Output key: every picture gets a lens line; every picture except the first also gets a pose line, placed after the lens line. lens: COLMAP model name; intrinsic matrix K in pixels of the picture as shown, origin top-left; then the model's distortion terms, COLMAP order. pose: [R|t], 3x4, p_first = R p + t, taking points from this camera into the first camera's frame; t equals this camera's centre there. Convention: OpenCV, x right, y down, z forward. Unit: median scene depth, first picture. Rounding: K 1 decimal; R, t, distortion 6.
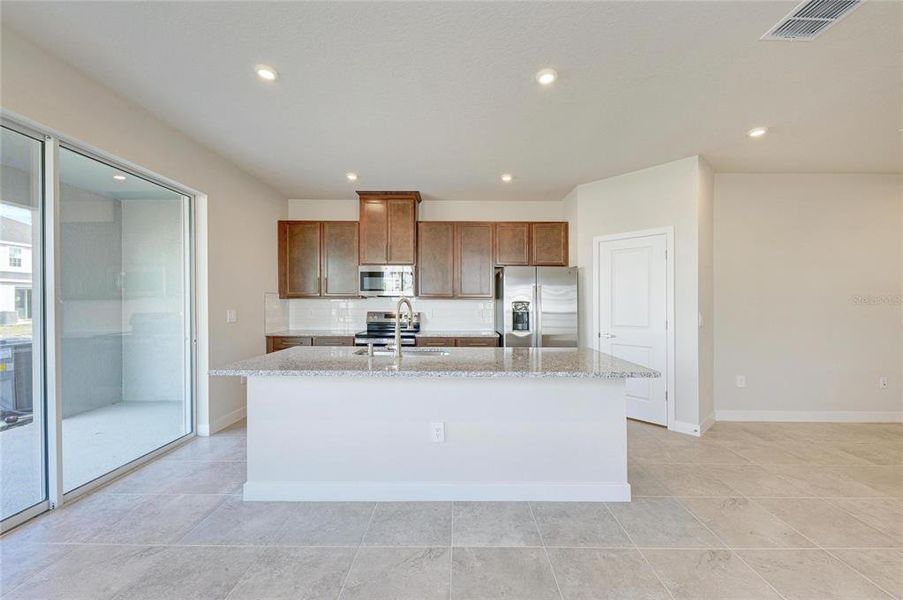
lens RADIAL K [[343.2, 0, 447.8], [0, 343.2, 303.4], [0, 0, 1]] dist [0.001766, 0.000046]
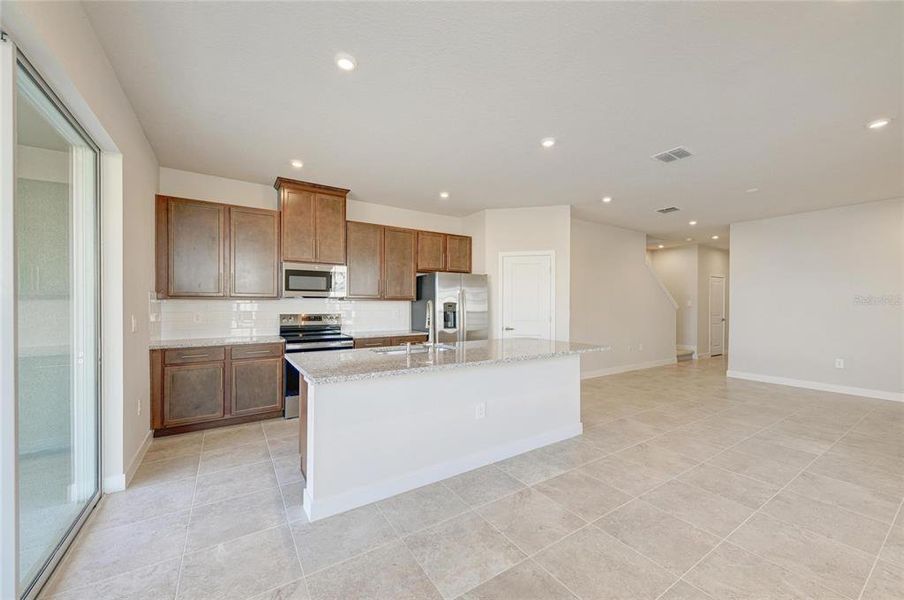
lens RADIAL K [[348.8, 0, 451.2], [0, 348.8, 304.4], [0, 0, 1]] dist [-0.000934, -0.000025]
pose [[0.836172, -0.002933, 0.548460, -0.425809], [0.002683, 0.999996, 0.001257, -0.001925], [-0.548461, 0.000421, 0.836176, 0.012879]]
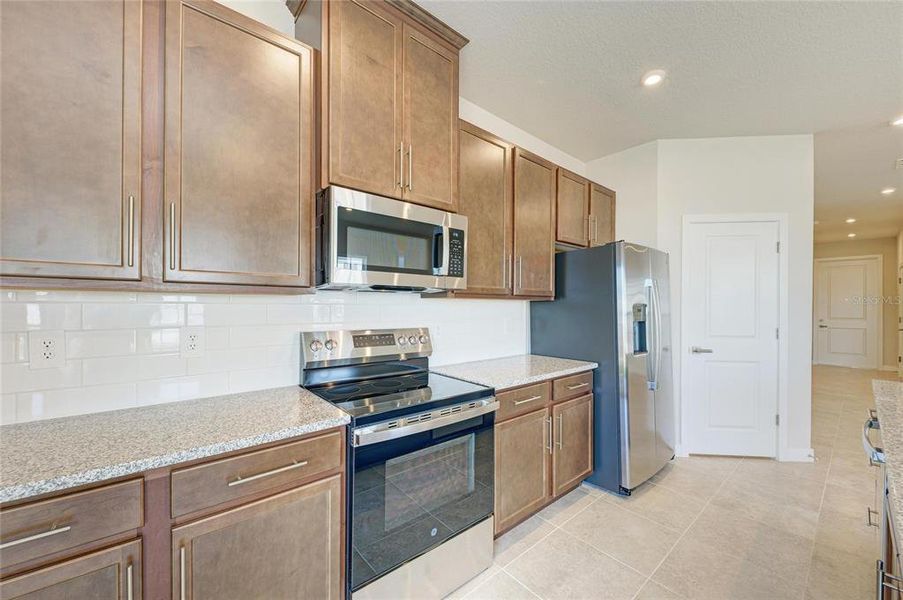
lens RADIAL K [[359.2, 0, 451.5], [0, 359.2, 303.7], [0, 0, 1]] dist [0.001257, 0.000065]
pose [[0.750506, 0.004262, 0.660850, -0.426607], [-0.000049, 0.999980, -0.006393, -0.002641], [-0.660864, 0.004766, 0.750491, 0.740536]]
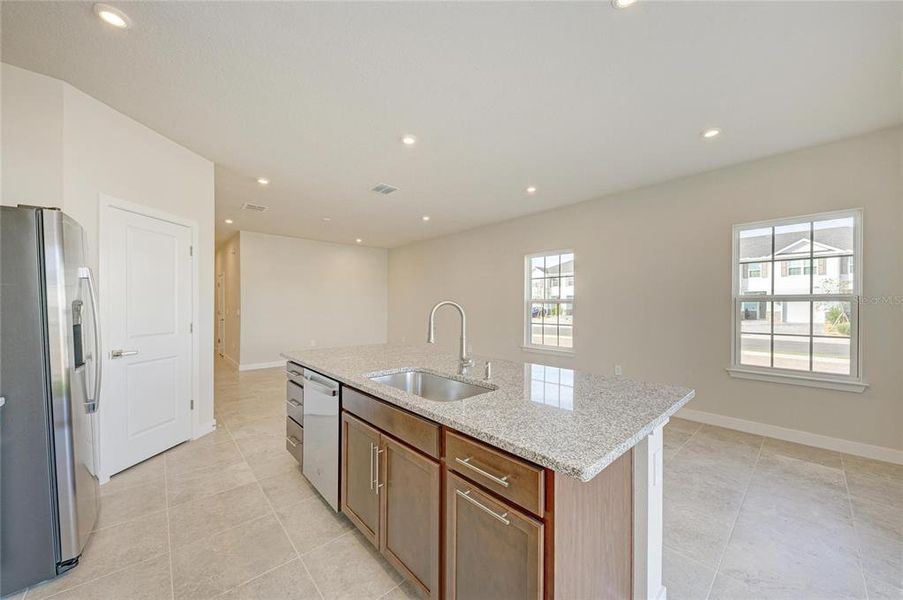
lens RADIAL K [[343.2, 0, 447.8], [0, 343.2, 303.4], [0, 0, 1]] dist [0.001766, 0.000046]
pose [[-0.696680, -0.000441, 0.717382, -0.416793], [-0.001006, 0.999999, -0.000362, -0.002678], [-0.717381, -0.000974, -0.696680, 0.960477]]
